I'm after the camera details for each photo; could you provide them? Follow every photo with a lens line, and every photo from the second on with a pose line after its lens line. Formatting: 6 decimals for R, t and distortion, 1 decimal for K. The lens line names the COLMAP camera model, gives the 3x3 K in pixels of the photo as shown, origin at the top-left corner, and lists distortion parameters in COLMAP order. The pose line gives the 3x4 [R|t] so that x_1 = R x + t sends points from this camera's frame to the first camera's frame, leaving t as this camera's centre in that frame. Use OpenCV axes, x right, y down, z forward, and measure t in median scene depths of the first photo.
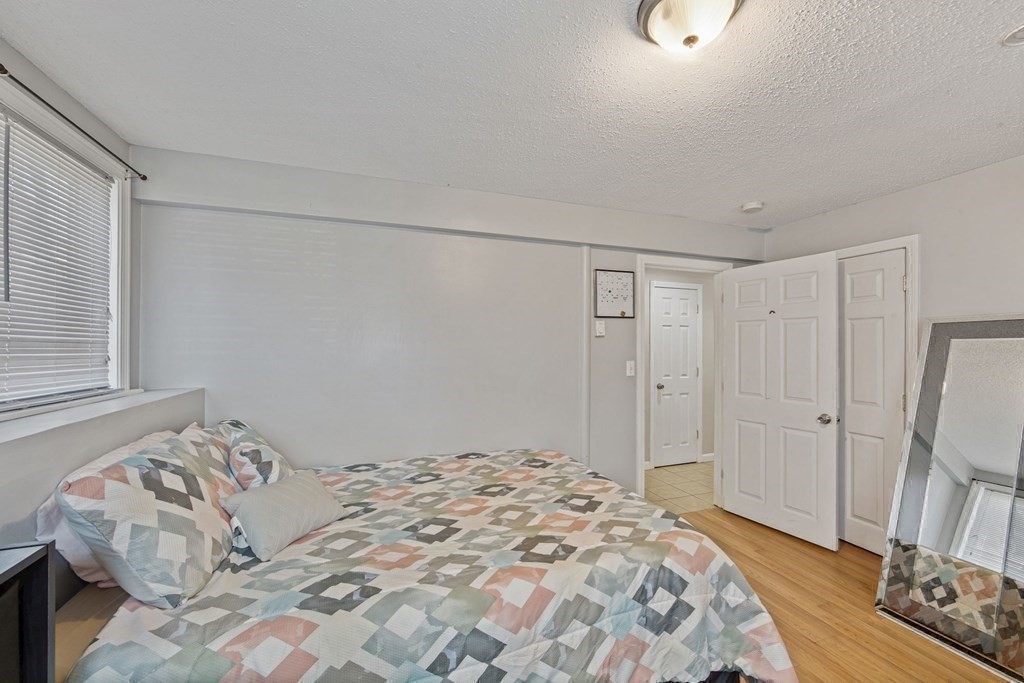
lens RADIAL K [[409.8, 0, 517.3], [0, 409.8, 346.0], [0, 0, 1]] dist [-0.007659, 0.000164]
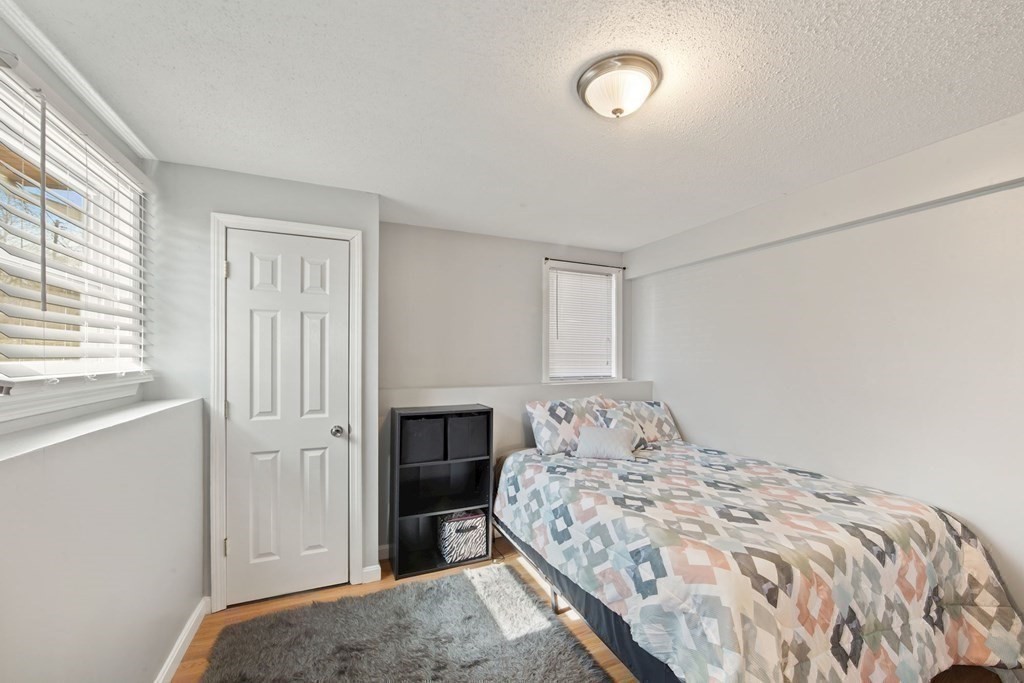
lens RADIAL K [[409.8, 0, 517.3], [0, 409.8, 346.0], [0, 0, 1]] dist [-0.007659, 0.000164]
pose [[0.074327, -0.025480, -0.996908, 1.186047], [0.000708, 0.999675, -0.025498, 0.000809], [0.997234, 0.001190, 0.074321, 0.419129]]
